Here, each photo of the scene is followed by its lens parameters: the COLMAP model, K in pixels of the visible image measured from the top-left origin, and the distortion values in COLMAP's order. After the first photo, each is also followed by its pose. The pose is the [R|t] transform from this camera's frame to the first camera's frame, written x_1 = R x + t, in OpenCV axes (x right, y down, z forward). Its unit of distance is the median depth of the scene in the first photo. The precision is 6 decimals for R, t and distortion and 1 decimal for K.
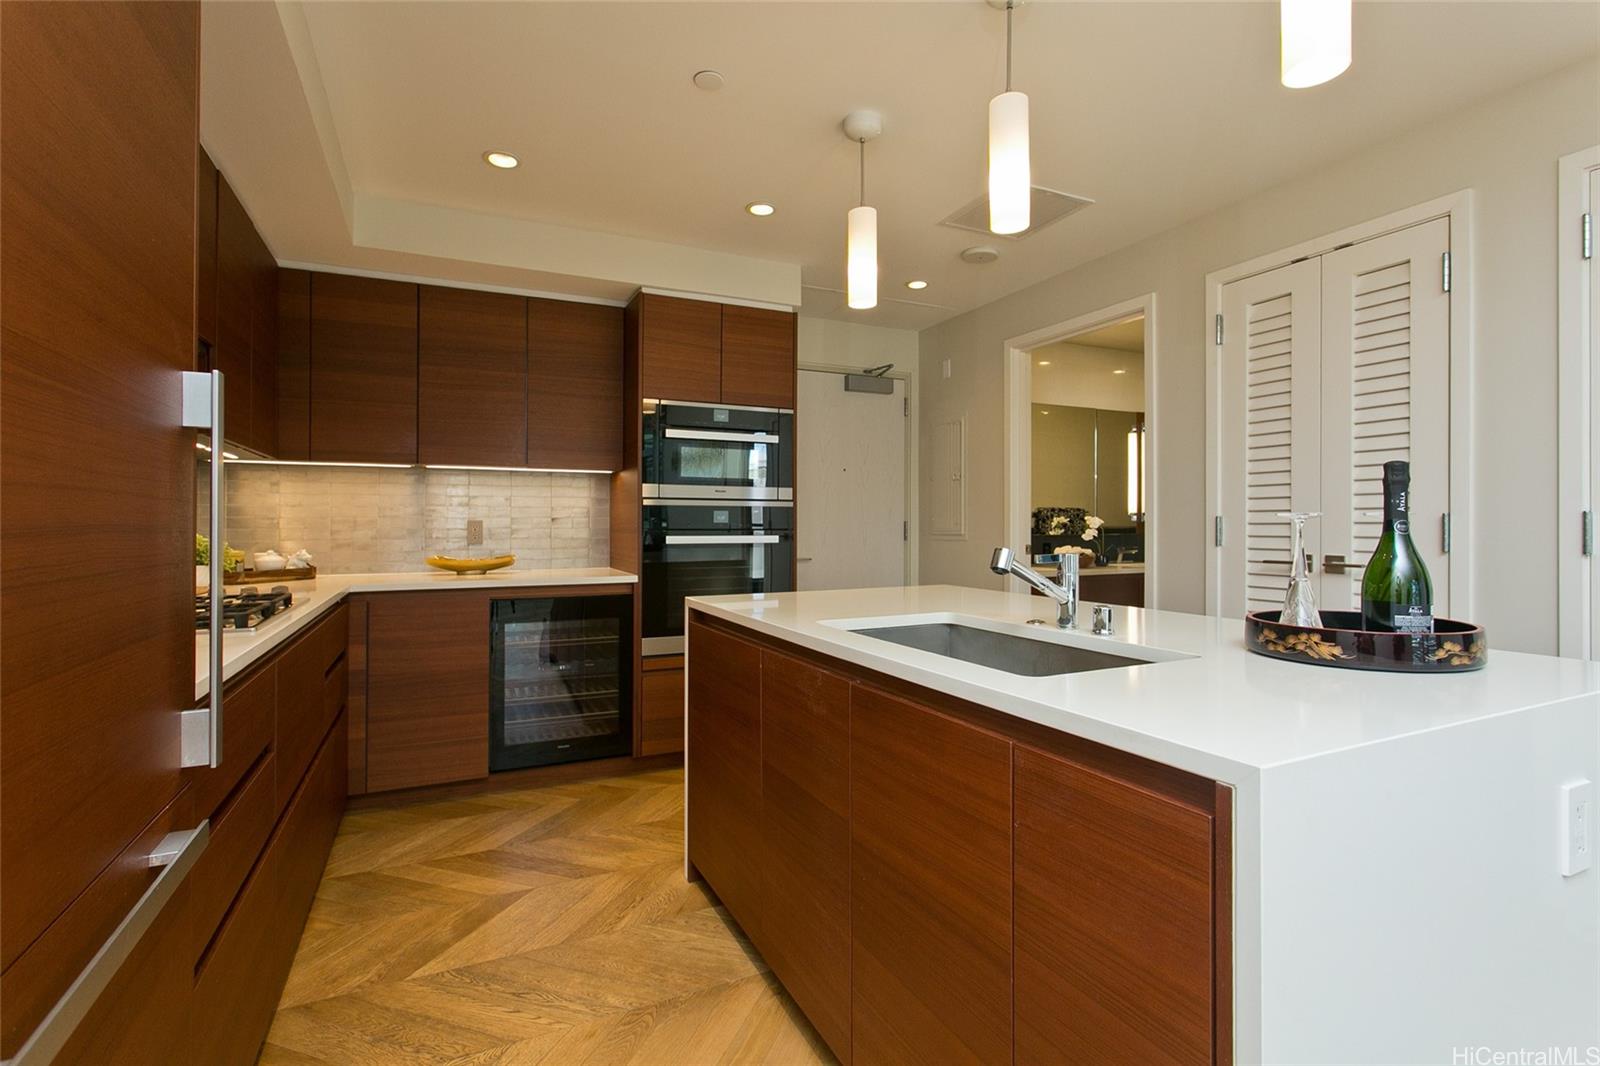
lens RADIAL K [[751.1, 0, 812.6], [0, 751.1, 522.7], [0, 0, 1]] dist [-0.003635, 0.000003]
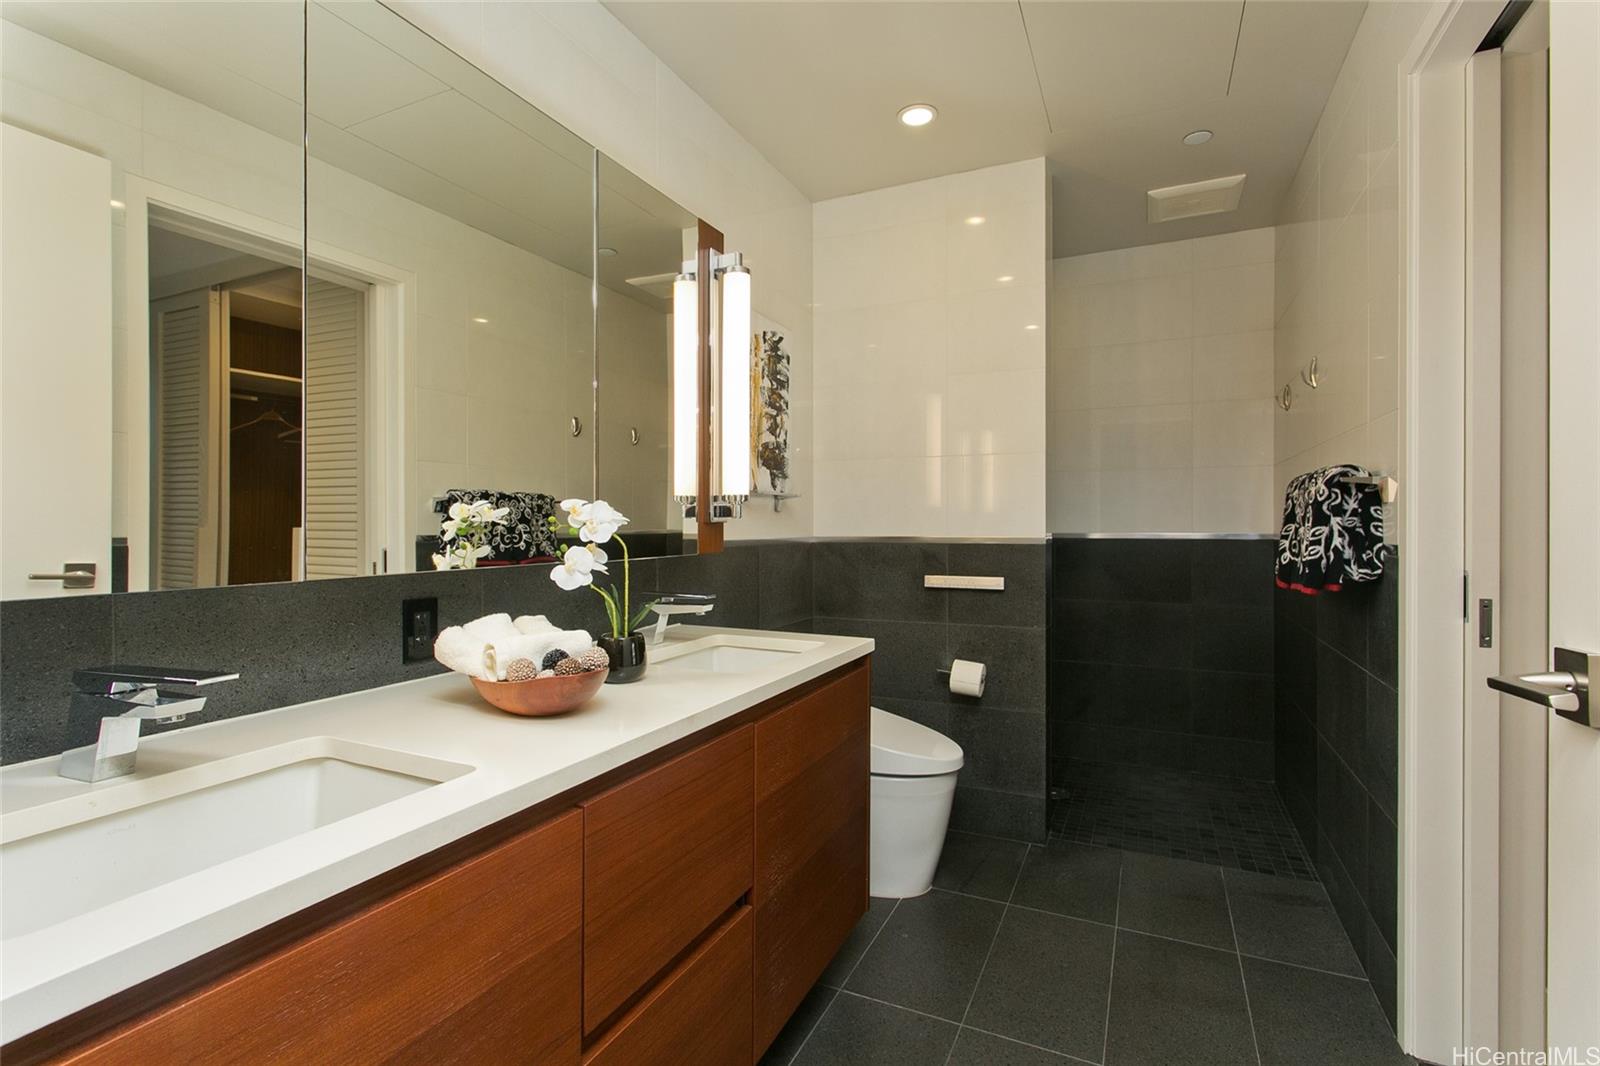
lens RADIAL K [[751.1, 0, 801.8], [0, 751.1, 526.3], [0, 0, 1]] dist [-0.003635, 0.000003]
pose [[0.782733, -0.013284, 0.622216, 0.263376], [0.009787, 0.999911, 0.009036, -0.000425], [-0.622281, -0.000983, 0.782793, 0.736871]]
